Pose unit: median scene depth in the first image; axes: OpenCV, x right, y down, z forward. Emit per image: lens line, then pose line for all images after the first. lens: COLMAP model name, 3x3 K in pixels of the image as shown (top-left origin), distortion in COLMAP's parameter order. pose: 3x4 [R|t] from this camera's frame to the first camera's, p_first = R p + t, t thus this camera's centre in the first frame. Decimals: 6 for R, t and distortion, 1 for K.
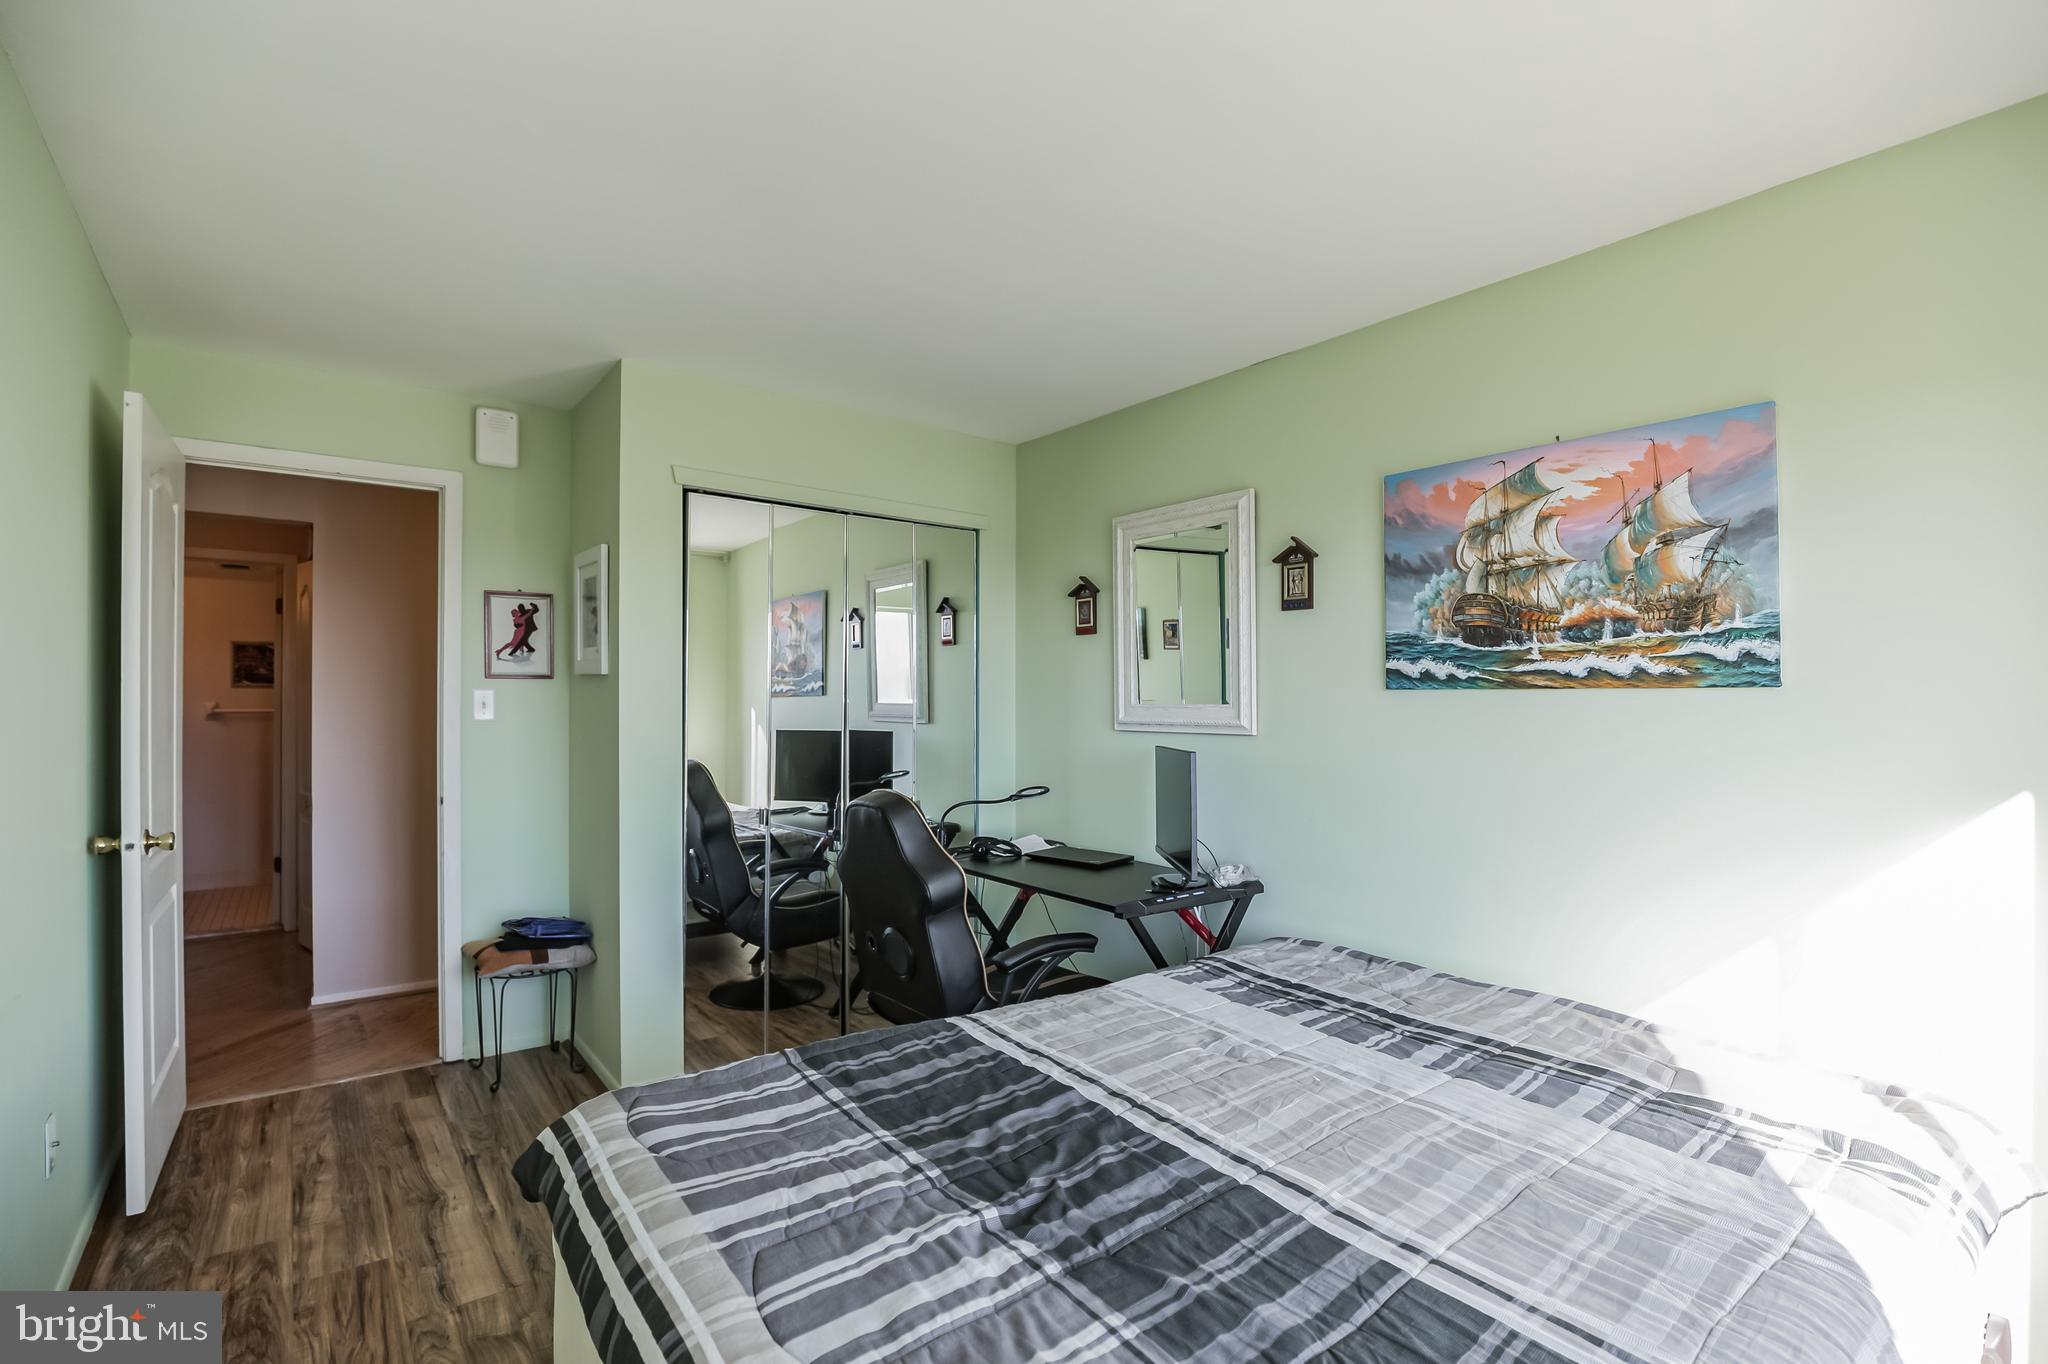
lens RADIAL K [[951.0, 0, 1028.3], [0, 951.0, 689.3], [0, 0, 1]] dist [-0.036940, 0.005707]
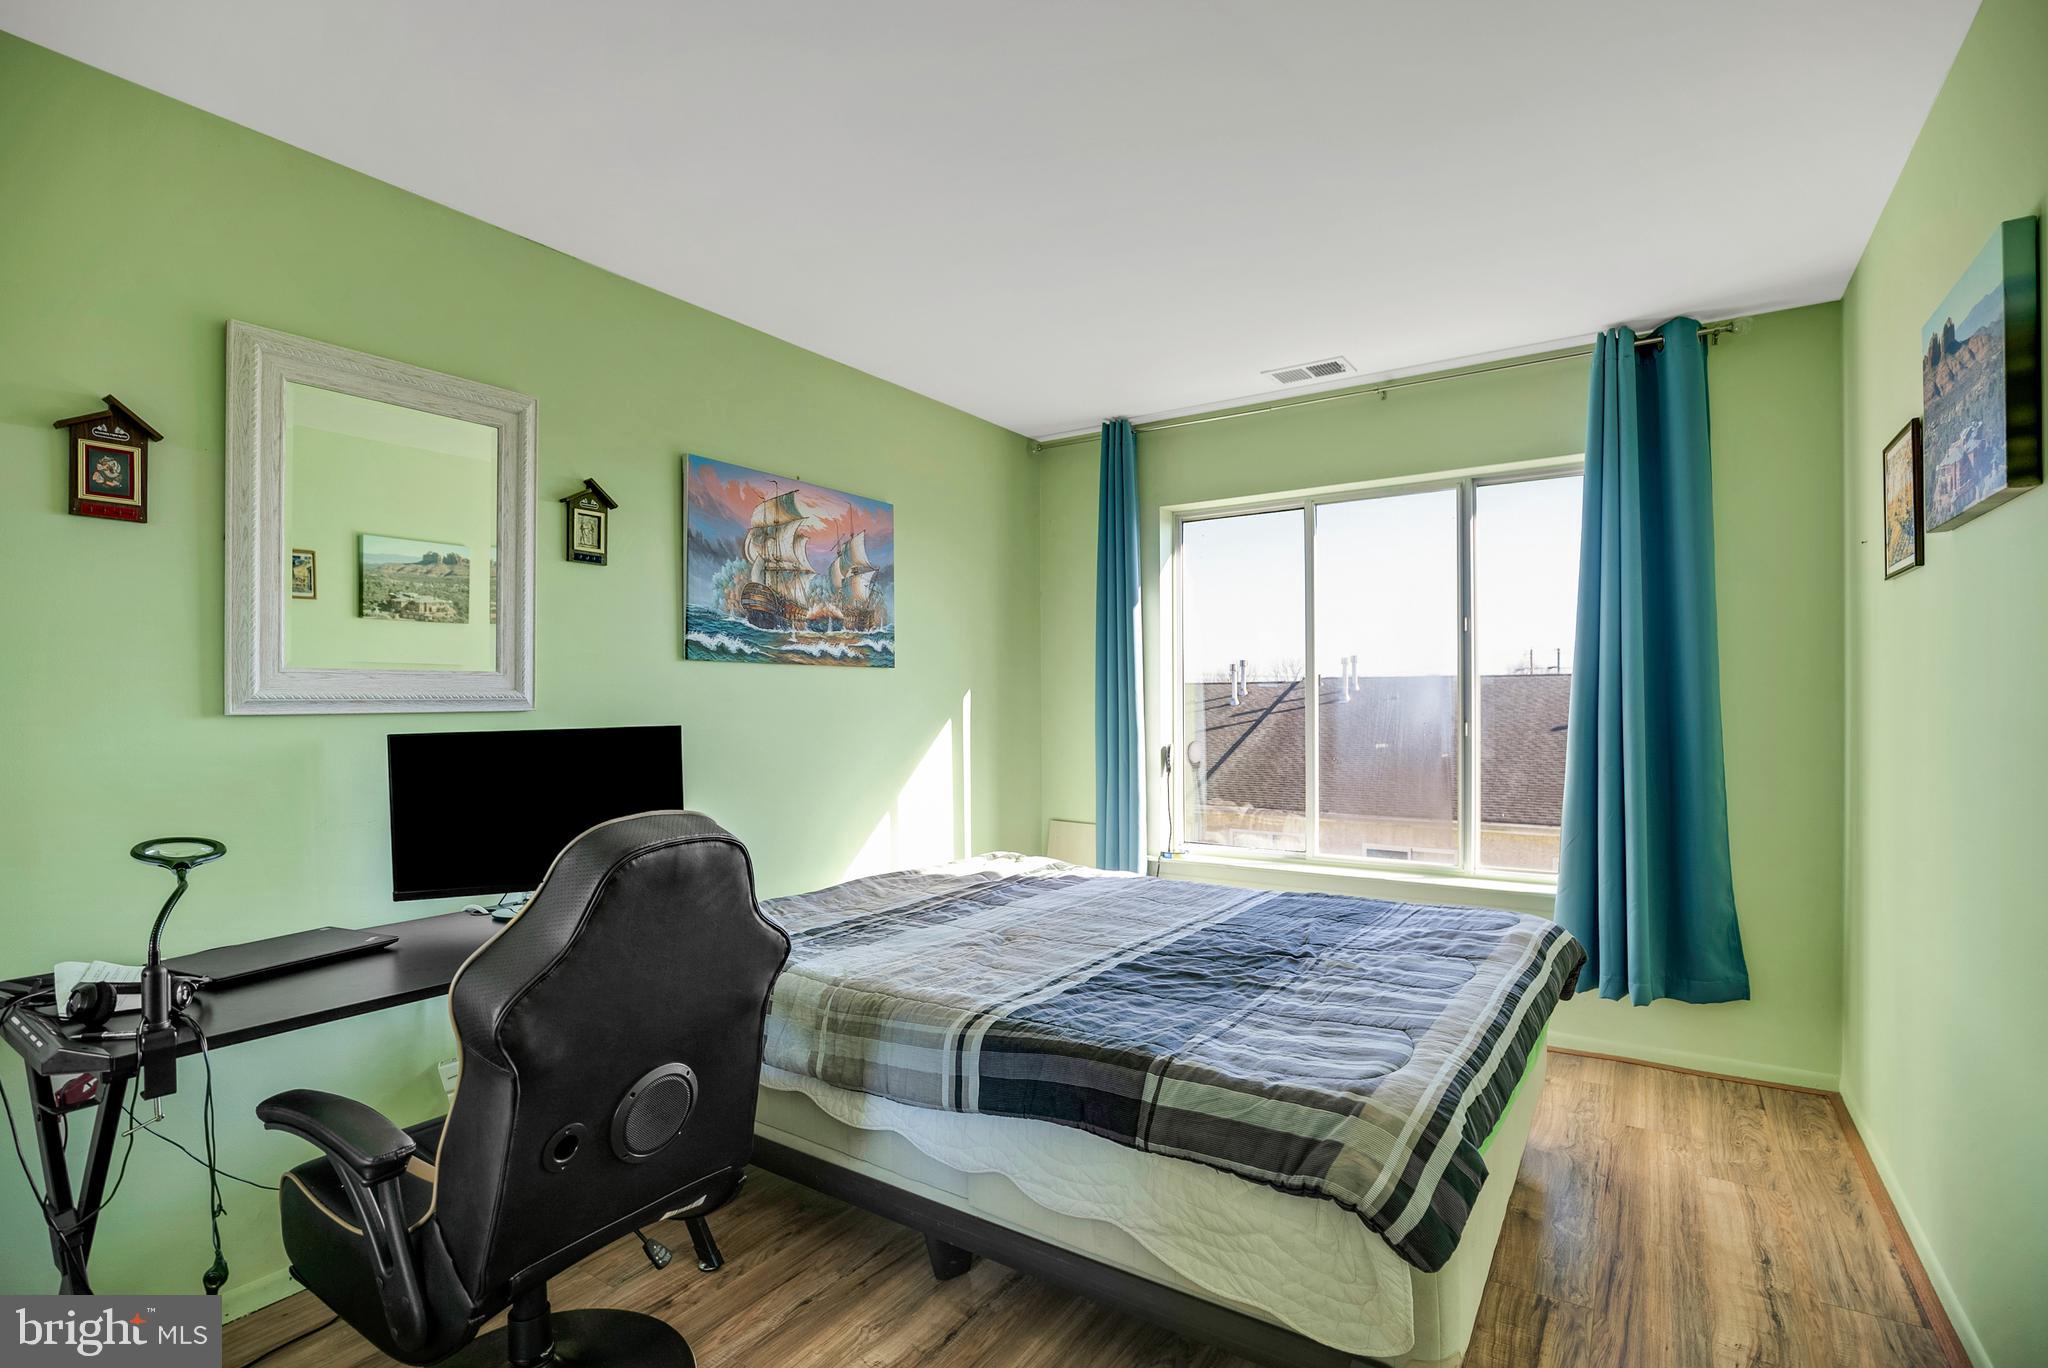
lens RADIAL K [[949.9, 0, 1029.9], [0, 949.9, 688.1], [0, 0, 1]] dist [-0.025716, 0.004933]
pose [[-0.317084, 0.010642, 0.948338, -0.832511], [-0.004495, 0.999909, -0.012724, 0.048934], [-0.948387, -0.008297, -0.317007, 1.122524]]
